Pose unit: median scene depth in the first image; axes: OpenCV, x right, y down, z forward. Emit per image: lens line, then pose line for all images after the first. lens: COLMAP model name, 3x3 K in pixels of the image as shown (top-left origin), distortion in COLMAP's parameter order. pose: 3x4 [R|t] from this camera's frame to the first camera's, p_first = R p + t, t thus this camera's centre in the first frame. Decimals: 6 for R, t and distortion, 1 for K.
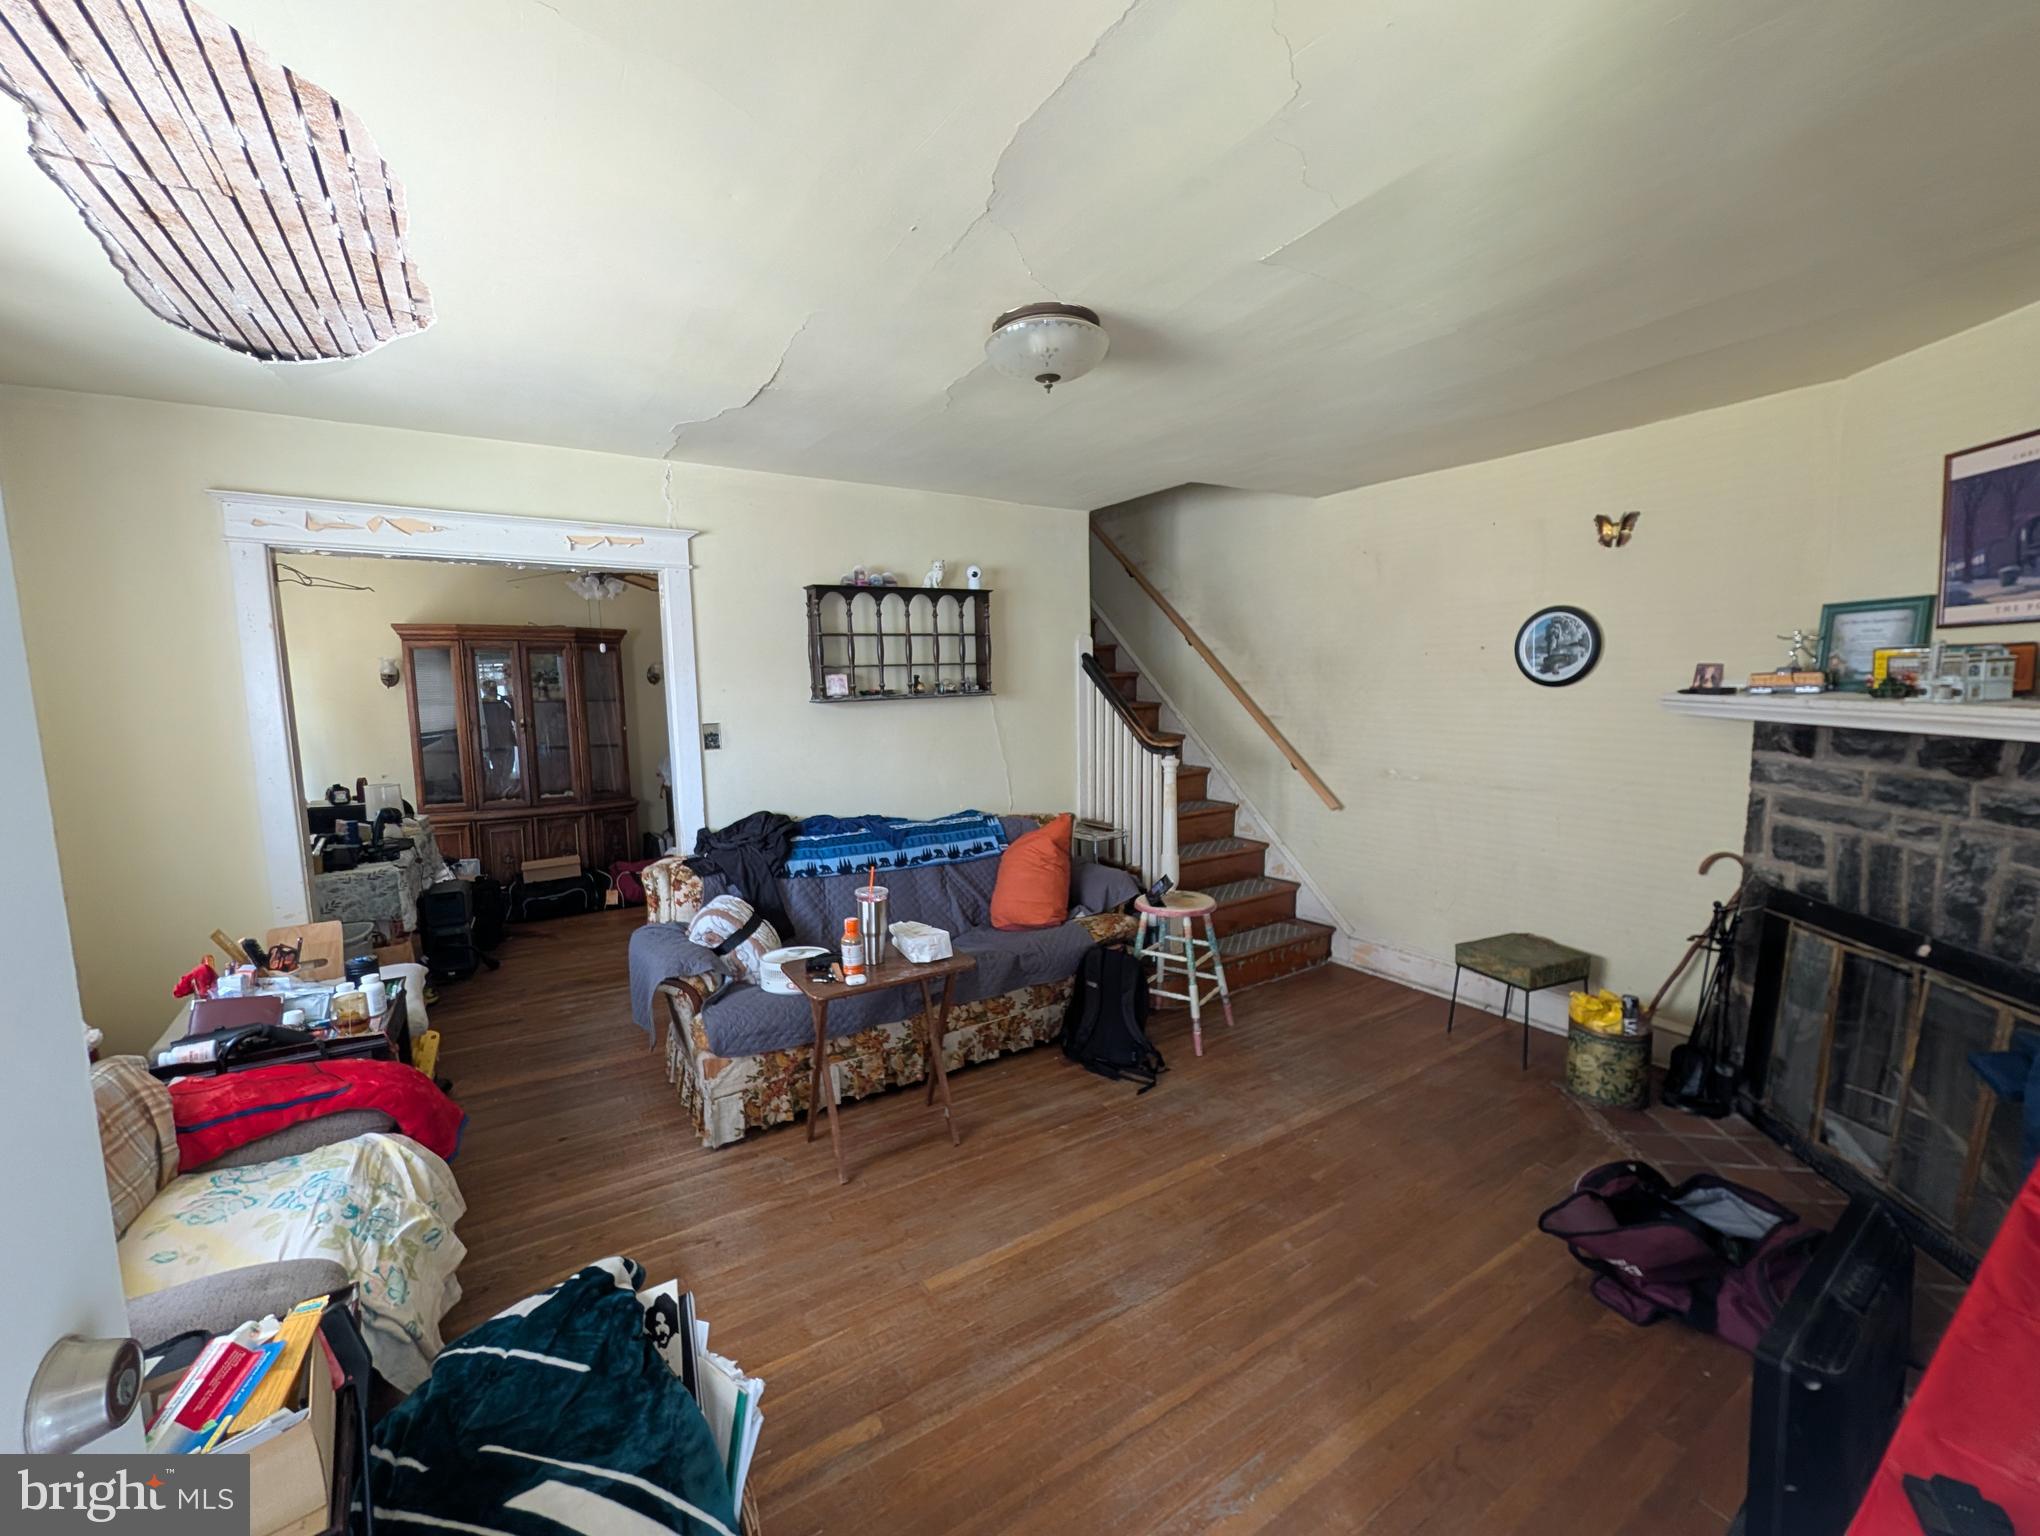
lens RADIAL K [[808.6, 0, 1008.1], [0, 808.6, 772.1], [0, 0, 1]] dist [0.001545, -0.000779]
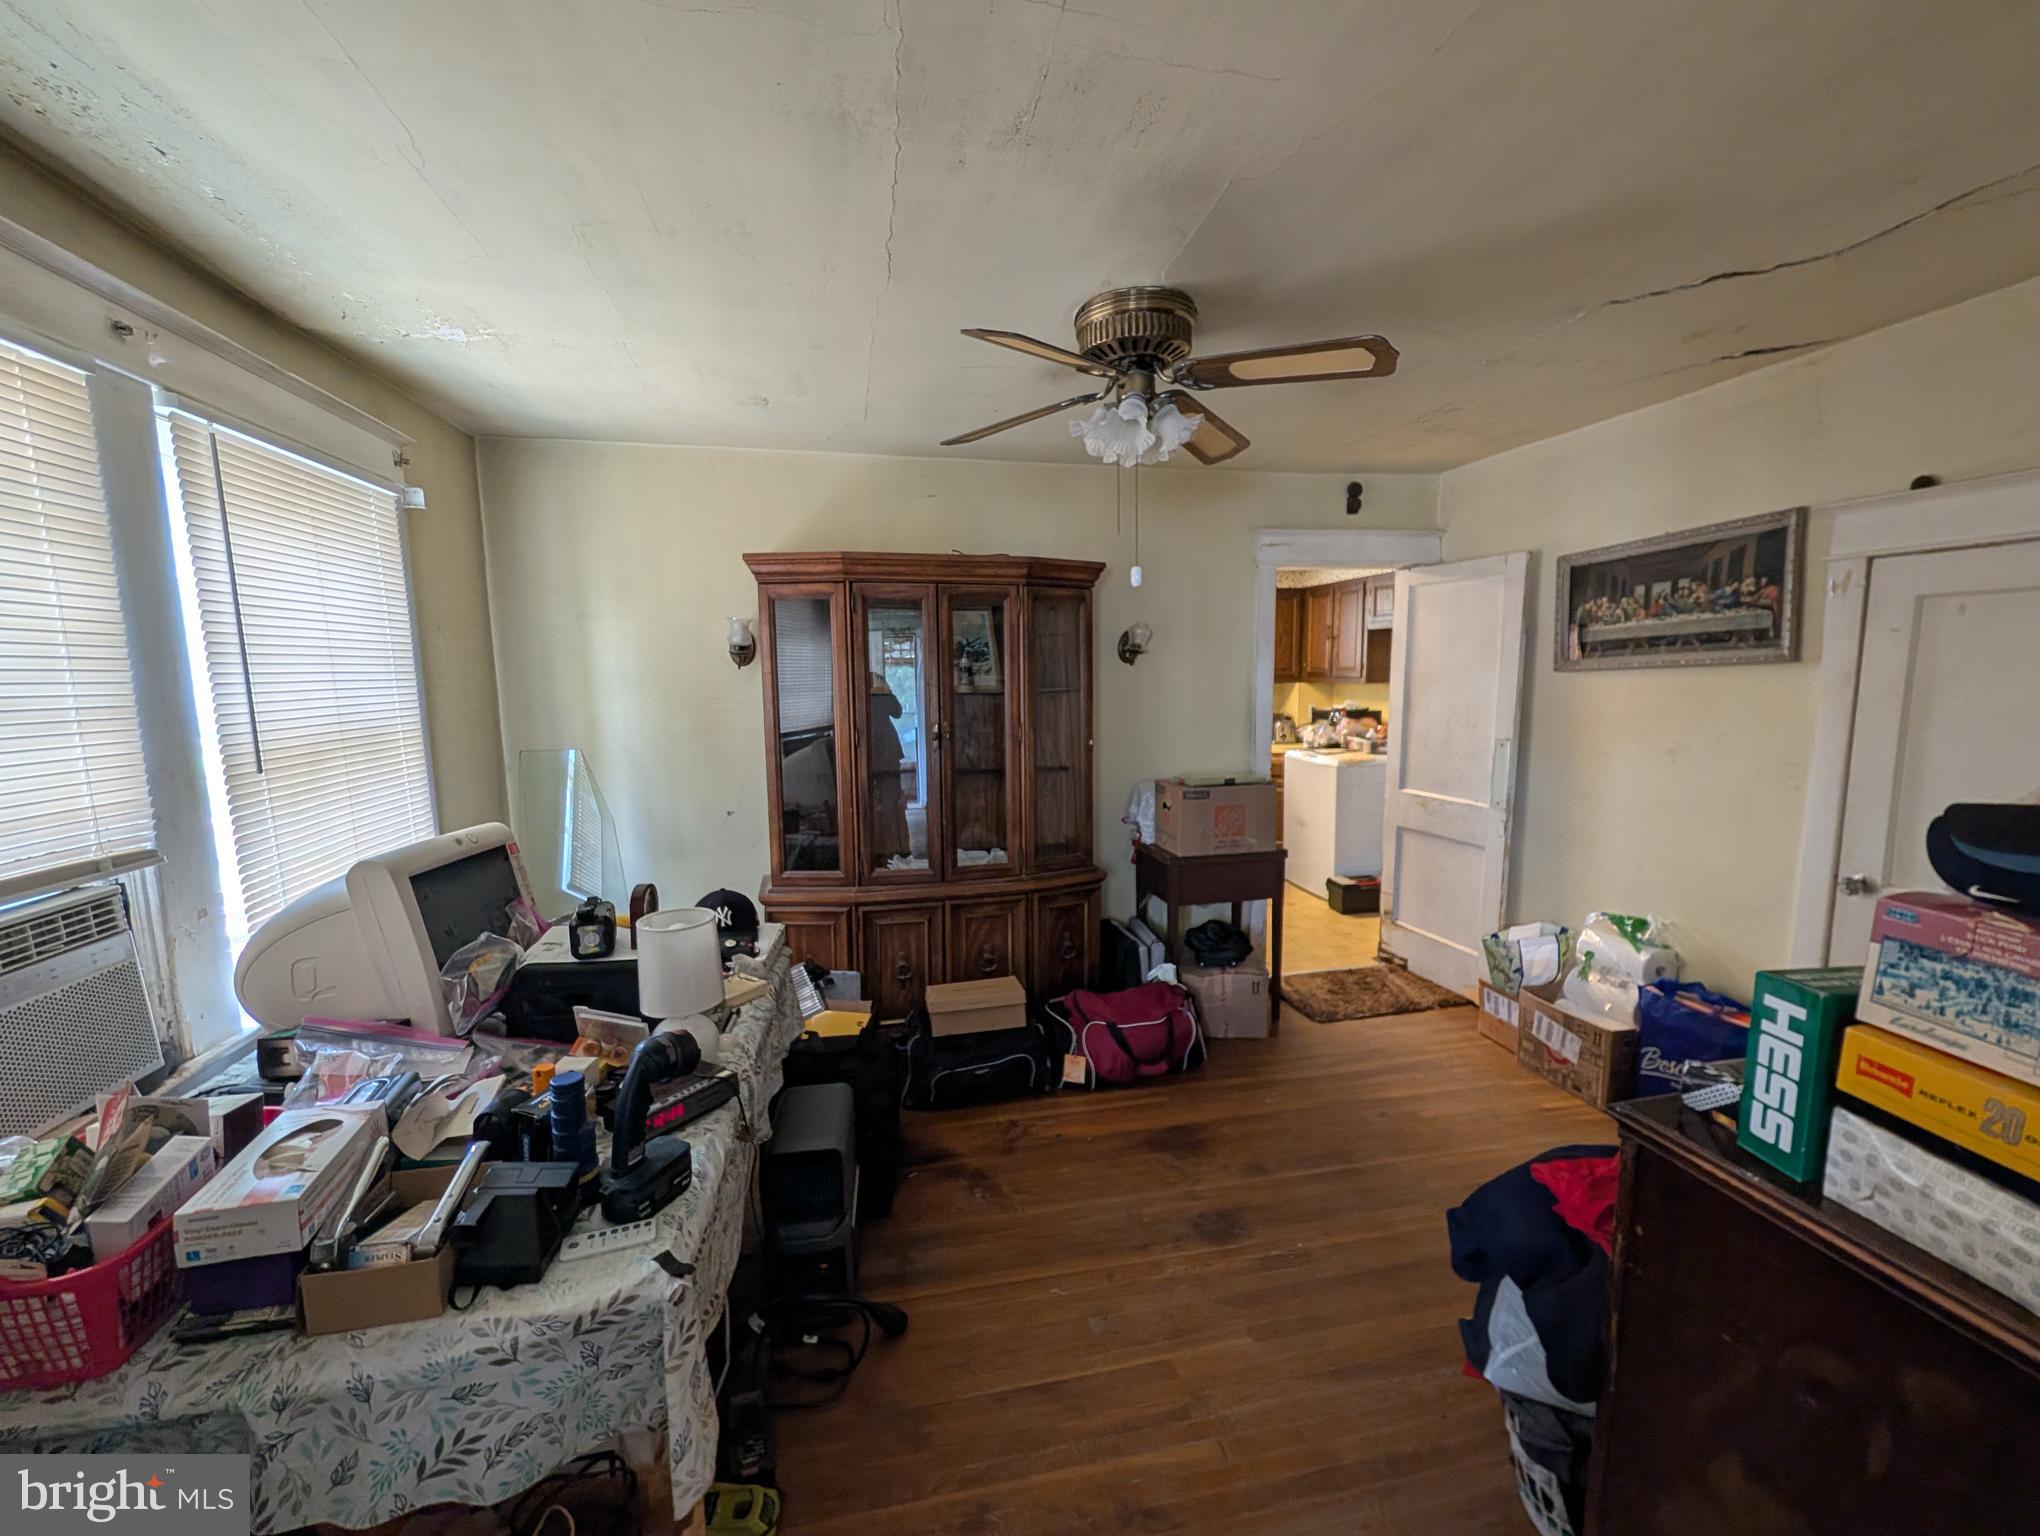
lens RADIAL K [[808.6, 0, 1017.1], [0, 808.6, 766.0], [0, 0, 1]] dist [0.001545, -0.000779]
pose [[0.934420, 0.046547, -0.353119, -0.315878], [-0.041861, 0.998905, 0.020901, -0.046370], [0.353705, -0.004748, 0.935345, 0.450302]]
